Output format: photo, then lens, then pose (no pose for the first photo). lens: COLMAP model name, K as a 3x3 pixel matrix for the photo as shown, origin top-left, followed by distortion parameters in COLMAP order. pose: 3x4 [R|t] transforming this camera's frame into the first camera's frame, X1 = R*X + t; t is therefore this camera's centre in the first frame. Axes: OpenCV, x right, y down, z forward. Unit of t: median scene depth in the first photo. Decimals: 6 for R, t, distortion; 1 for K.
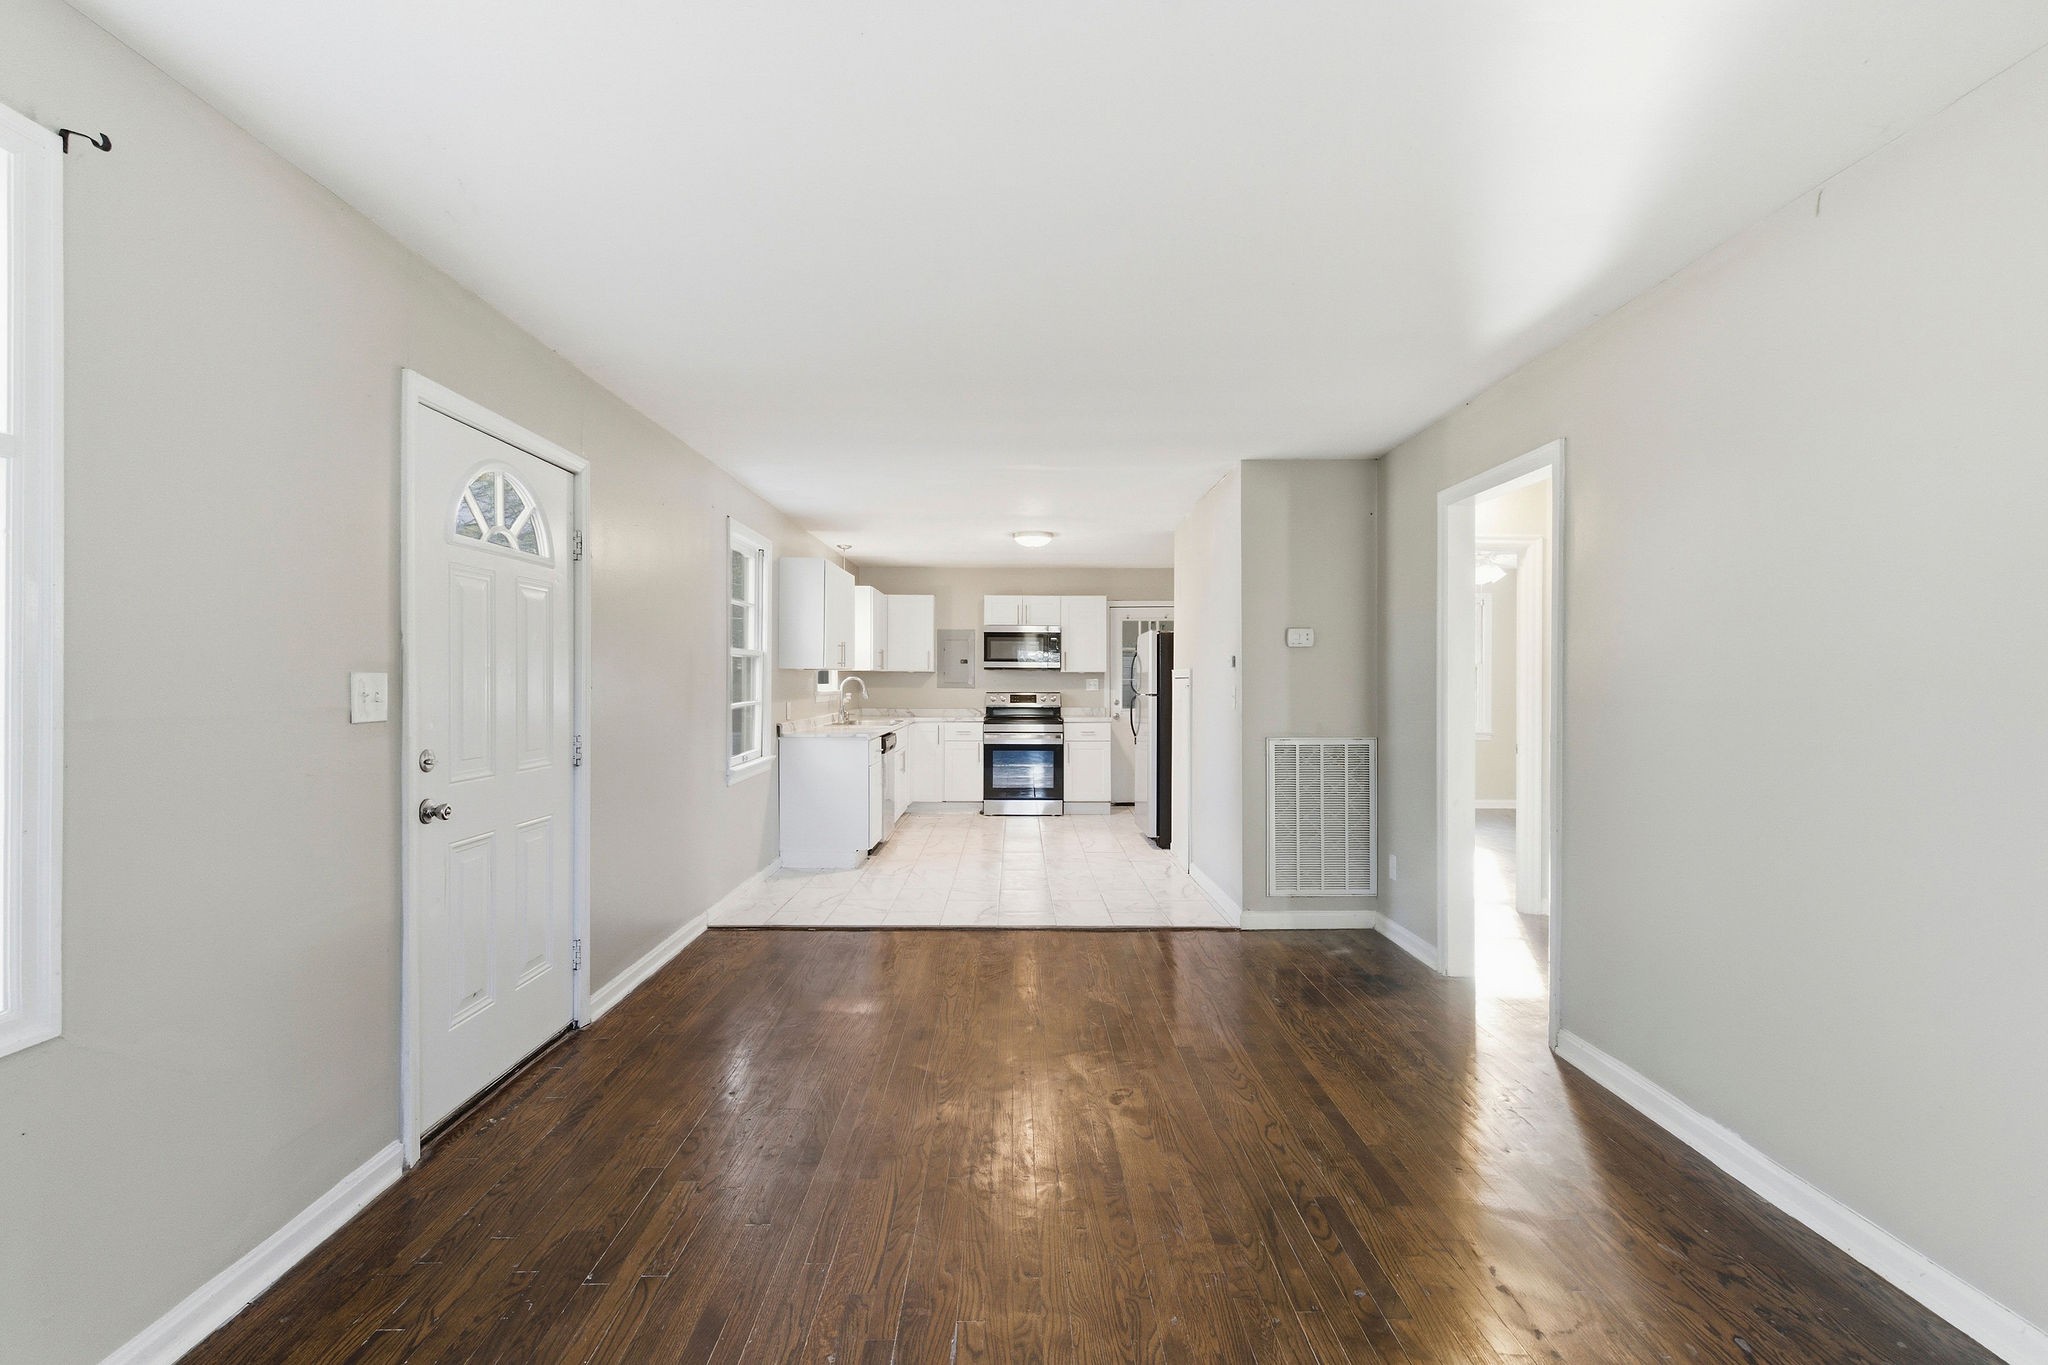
lens RADIAL K [[924.2, 0, 1024.0], [0, 924.2, 682.5], [0, 0, 1]] dist [0.000543, 0.000053]
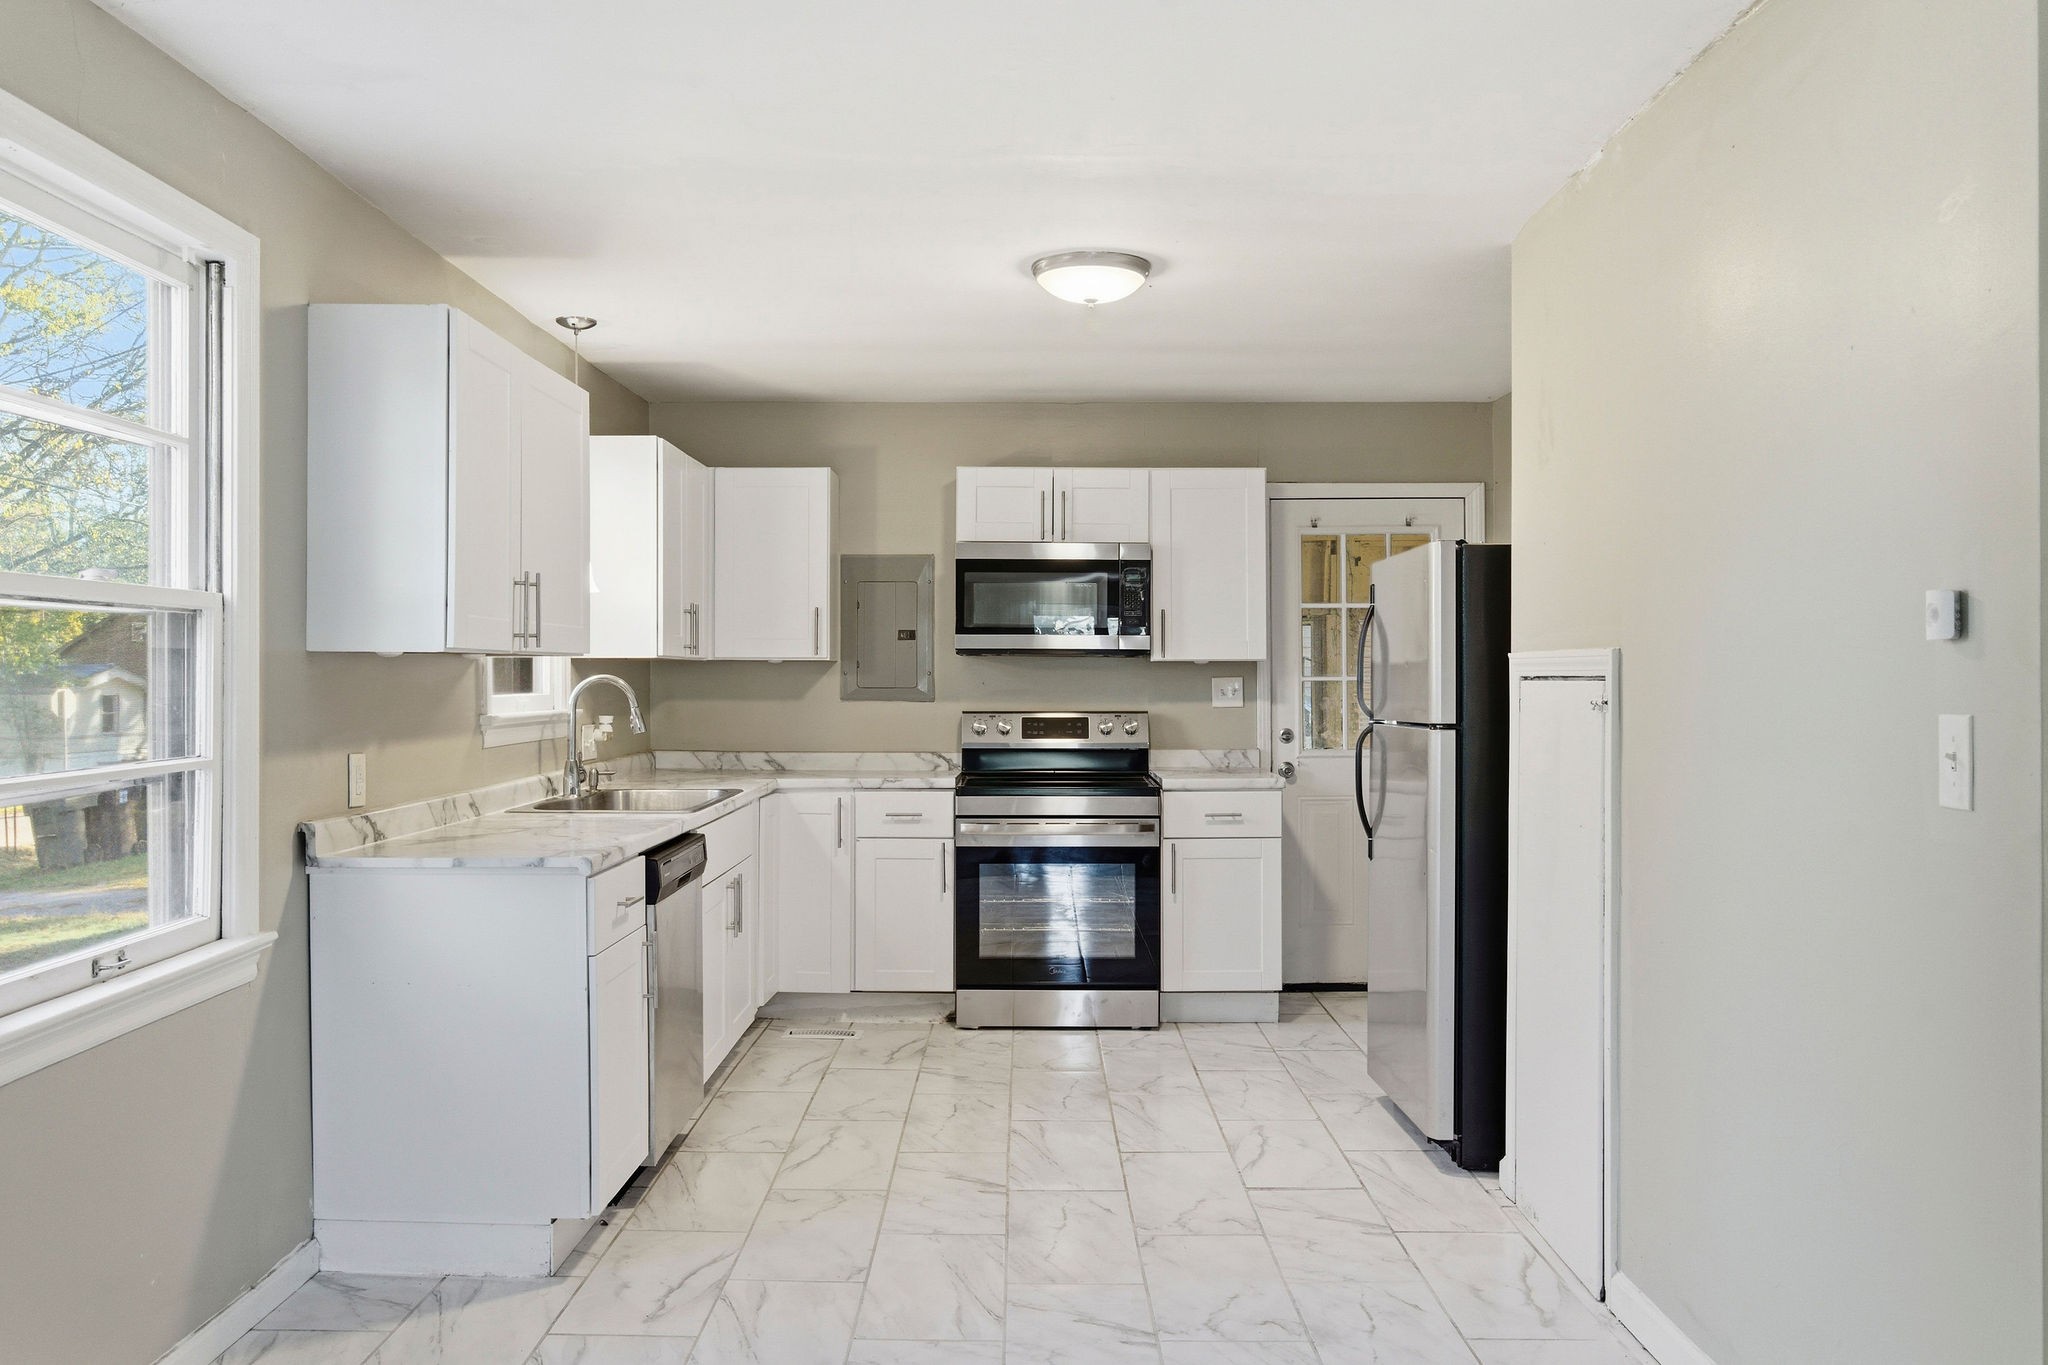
lens RADIAL K [[1606.3, 0, 1024.0], [0, 1606.3, 682.5], [0, 0, 1]] dist [-0.001947, -0.000757]
pose [[0.999974, -0.002202, -0.006894, -0.010023], [0.002212, 0.999996, 0.001497, -0.003324], [0.006891, -0.001513, 0.999975, 0.325841]]
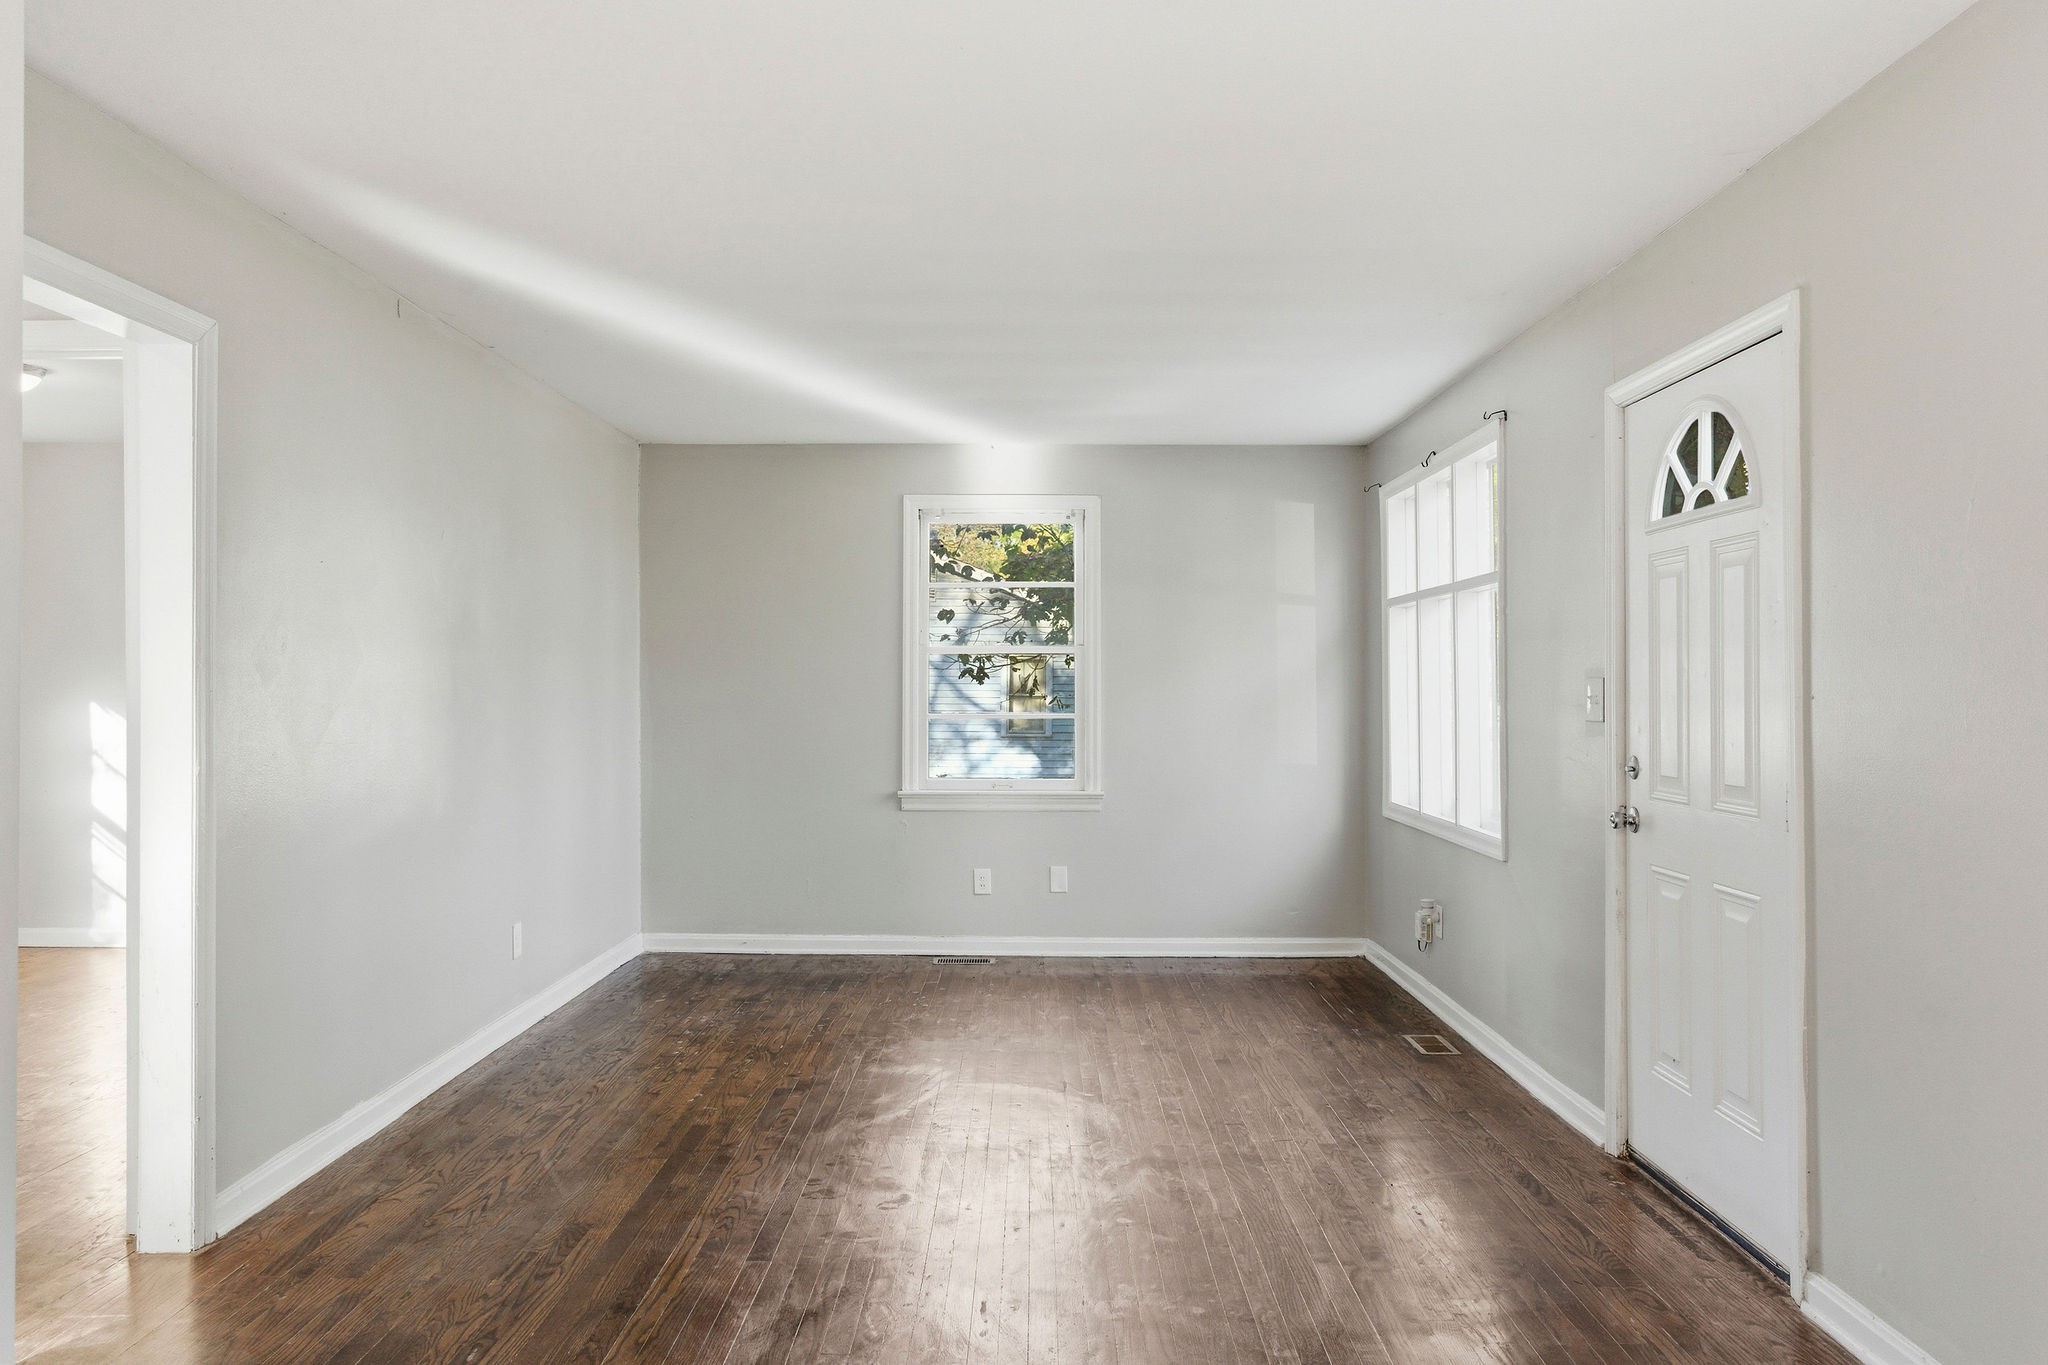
lens RADIAL K [[1493.7, 0, 1024.0], [0, 1493.7, 682.5], [0, 0, 1]] dist [0.002110, 0.007469]
pose [[-0.999929, -0.001795, 0.011808, -0.007098], [-0.001790, 0.999998, 0.000446, -0.001048], [-0.011809, 0.000425, -0.999930, 0.752699]]
